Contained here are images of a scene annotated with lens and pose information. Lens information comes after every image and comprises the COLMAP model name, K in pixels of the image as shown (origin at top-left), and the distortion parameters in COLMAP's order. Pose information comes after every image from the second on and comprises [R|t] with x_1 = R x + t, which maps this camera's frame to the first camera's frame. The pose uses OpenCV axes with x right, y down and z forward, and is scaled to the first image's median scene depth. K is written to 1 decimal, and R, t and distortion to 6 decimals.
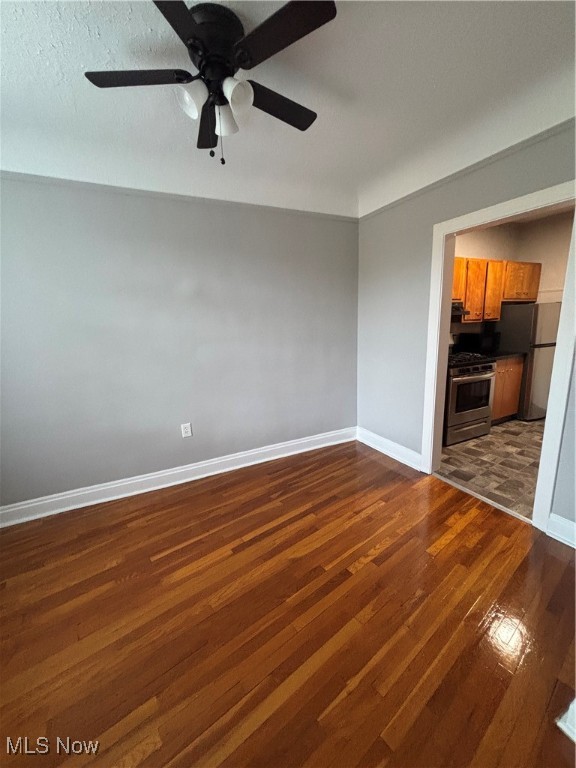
lens RADIAL K [[314.2, 0, 293.2], [0, 314.2, 381.6], [0, 0, 1]] dist [0.003133, -0.000079]
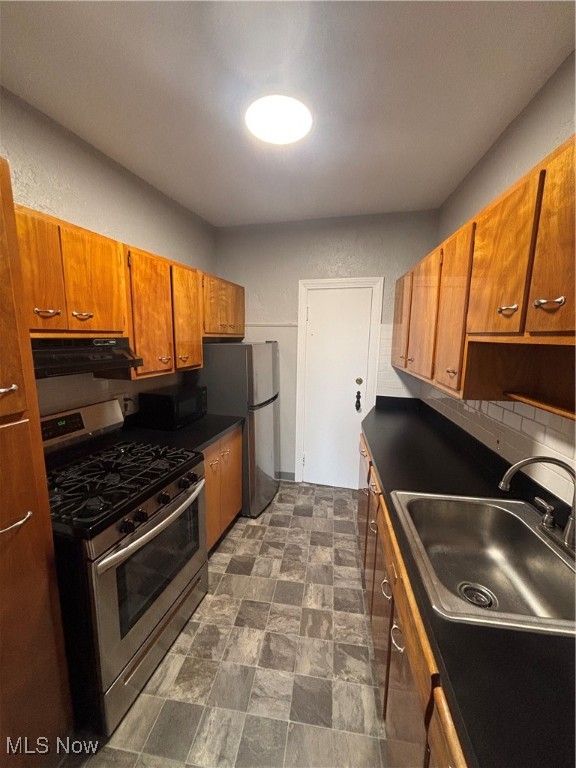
lens RADIAL K [[314.2, 0, 286.6], [0, 314.2, 382.8], [0, 0, 1]] dist [0.003133, -0.000079]
pose [[0.682930, -0.067493, 0.727359, 0.340598], [0.108918, 0.994000, -0.010029, -0.149441], [-0.722318, 0.086072, 0.686184, 0.494711]]
